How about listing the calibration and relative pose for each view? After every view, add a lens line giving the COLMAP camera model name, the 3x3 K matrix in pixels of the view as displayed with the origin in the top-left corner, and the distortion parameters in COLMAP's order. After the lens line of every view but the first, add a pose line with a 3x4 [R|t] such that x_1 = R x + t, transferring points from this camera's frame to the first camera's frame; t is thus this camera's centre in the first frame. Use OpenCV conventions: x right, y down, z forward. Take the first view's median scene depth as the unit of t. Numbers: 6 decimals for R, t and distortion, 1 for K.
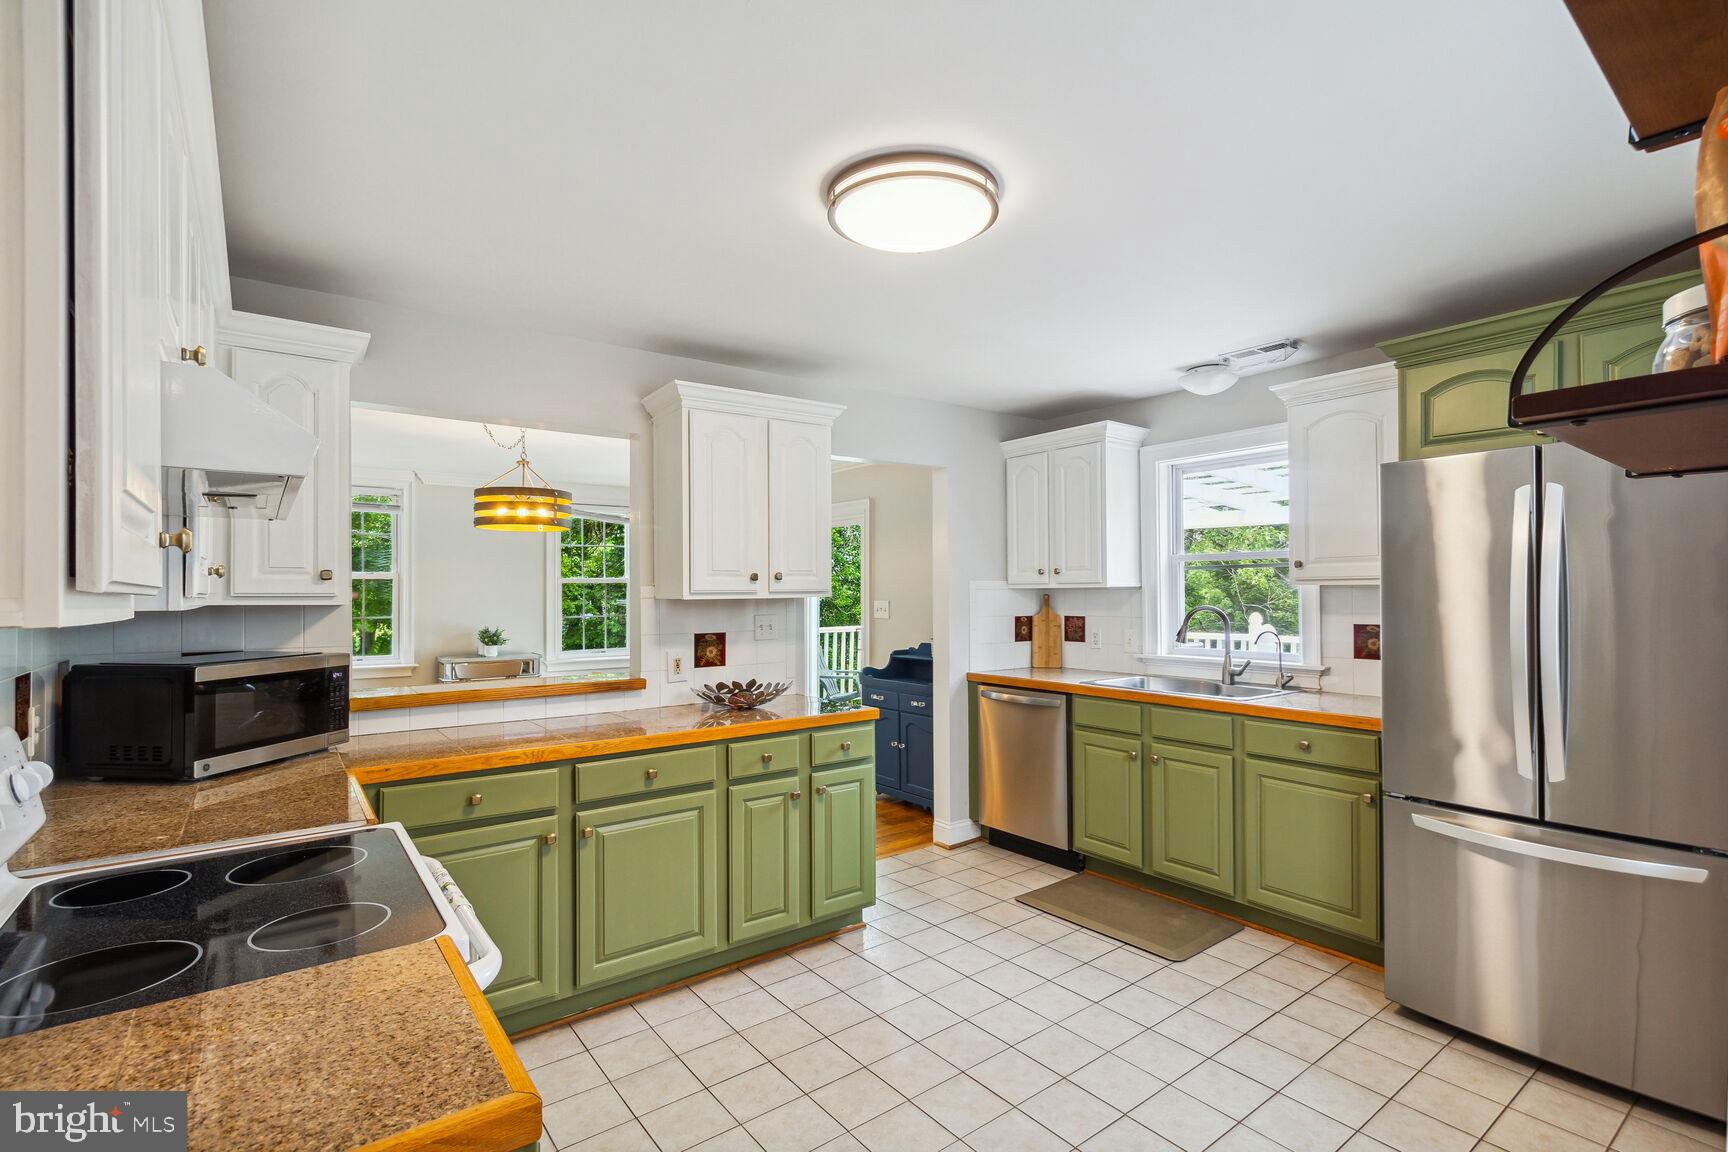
lens RADIAL K [[803.1, 0, 885.8], [0, 803.1, 585.4], [0, 0, 1]] dist [-0.002638, 0.000038]
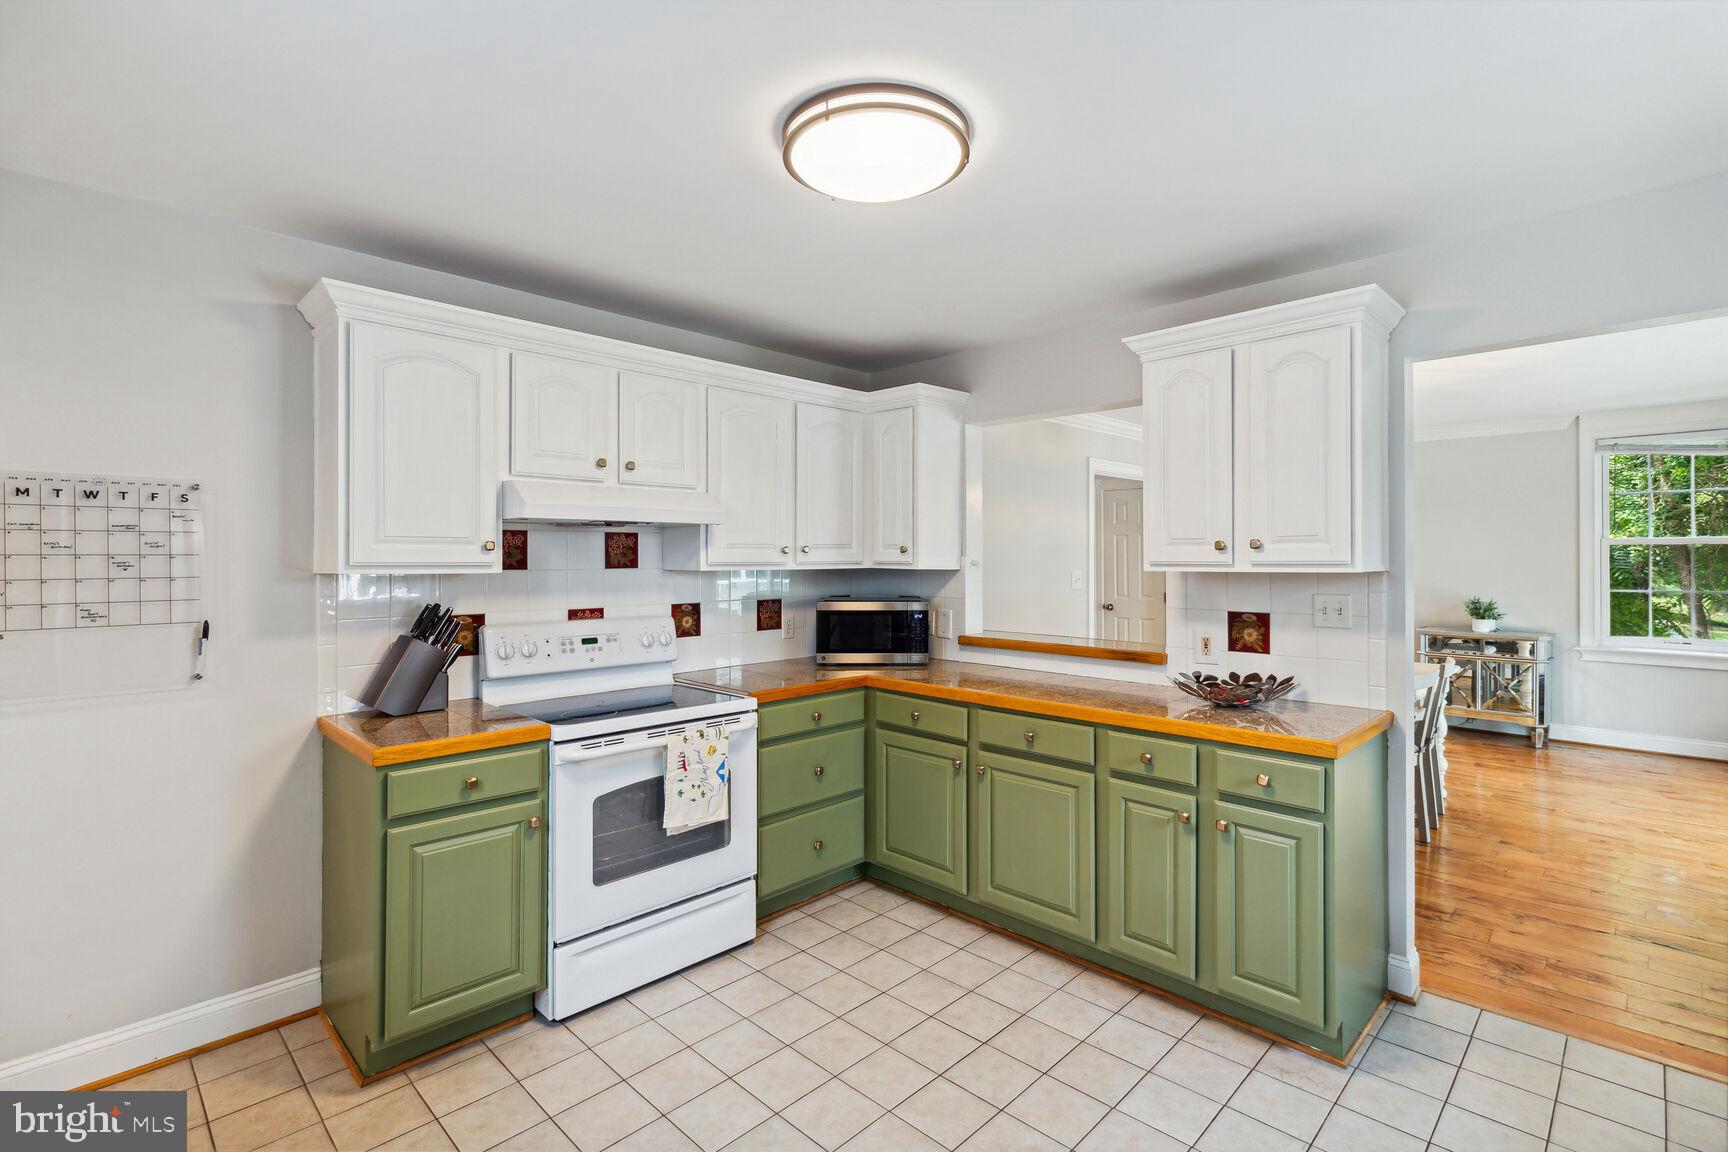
lens RADIAL K [[800.3, 0, 875.4], [0, 800.3, 558.8], [0, 0, 1]] dist [0.001138, 0.000516]
pose [[0.136312, 0.006763, -0.990643, 0.565277], [0.010863, 0.999906, 0.008321, -0.007175], [0.990606, -0.011896, 0.136226, 0.519437]]
